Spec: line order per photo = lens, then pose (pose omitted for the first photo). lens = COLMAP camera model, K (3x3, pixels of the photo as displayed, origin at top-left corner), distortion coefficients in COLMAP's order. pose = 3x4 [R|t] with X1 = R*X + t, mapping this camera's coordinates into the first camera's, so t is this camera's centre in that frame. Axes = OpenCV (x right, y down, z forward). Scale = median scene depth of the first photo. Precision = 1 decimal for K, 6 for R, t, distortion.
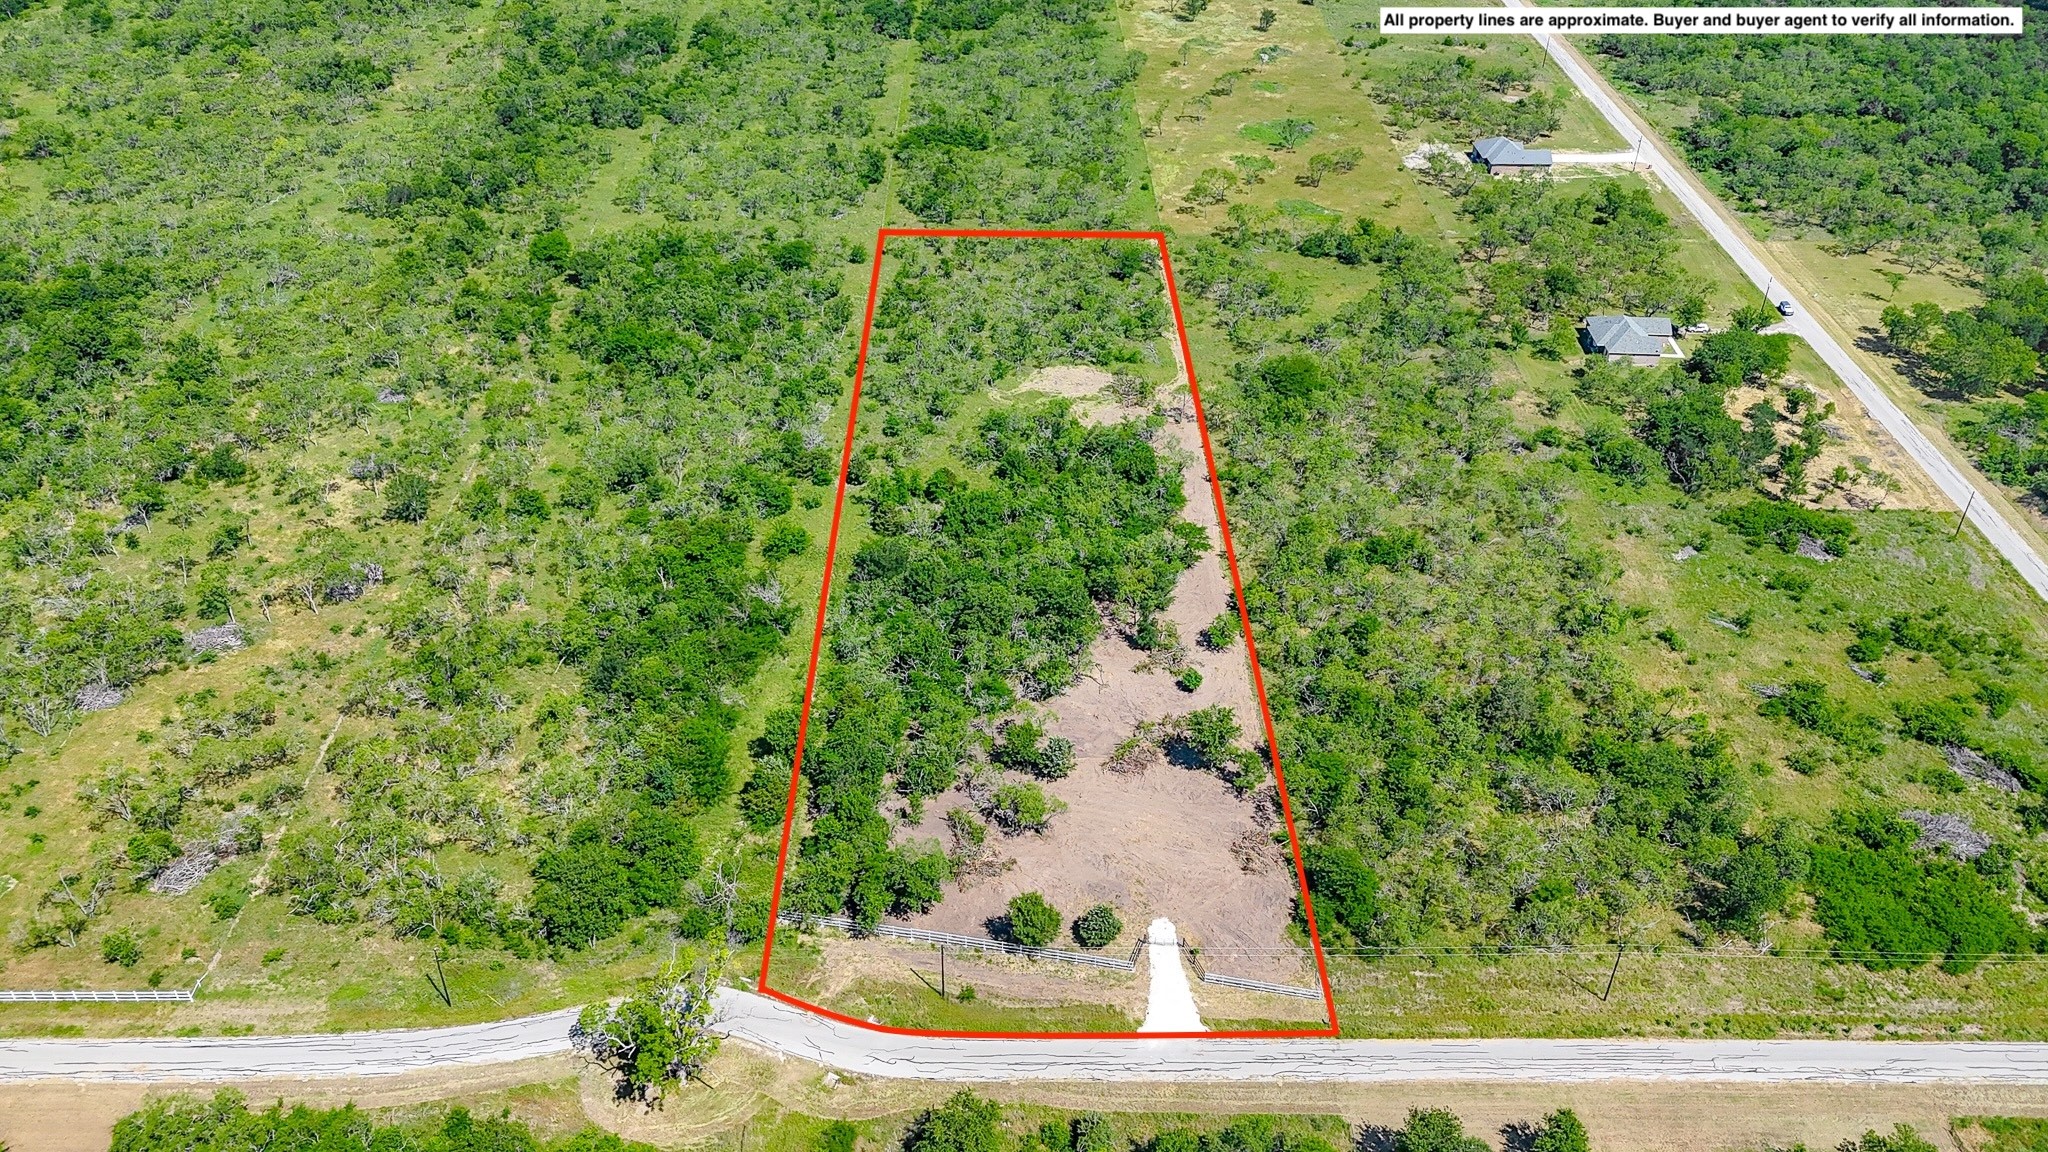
lens RADIAL K [[1588.5, 0, 1022.5], [0, 1588.5, 570.2], [0, 0, 1]] dist [0.060841, -0.051003]
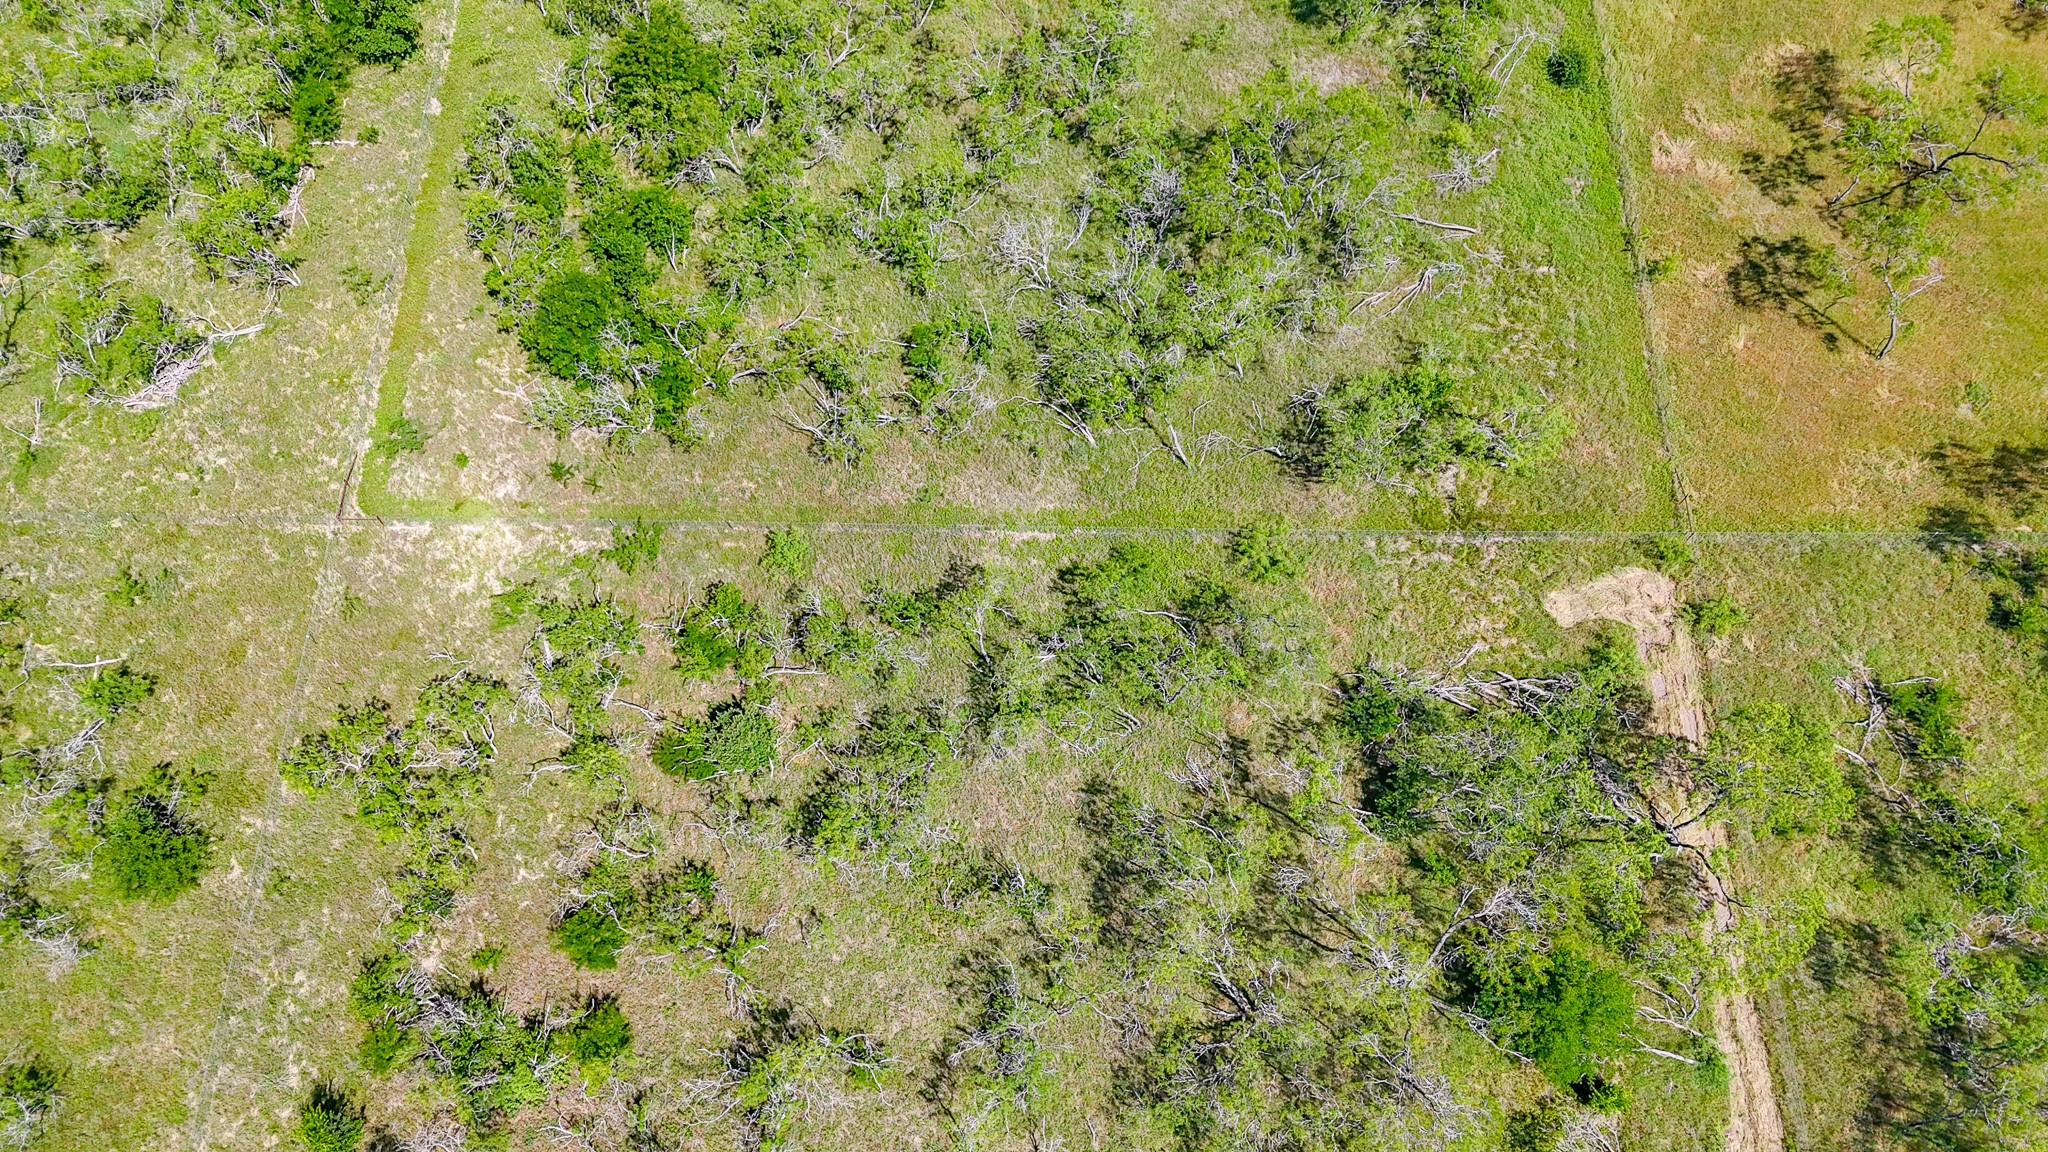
lens RADIAL K [[1518.3, 0, 1013.5], [0, 1518.3, 577.0], [0, 0, 1]] dist [0.062856, -0.056383]
pose [[0.999053, 0.016158, -0.040389, 0.011588], [0.006884, 0.858034, 0.513547, -0.421467], [0.042953, -0.513339, 0.857110, 1.120163]]
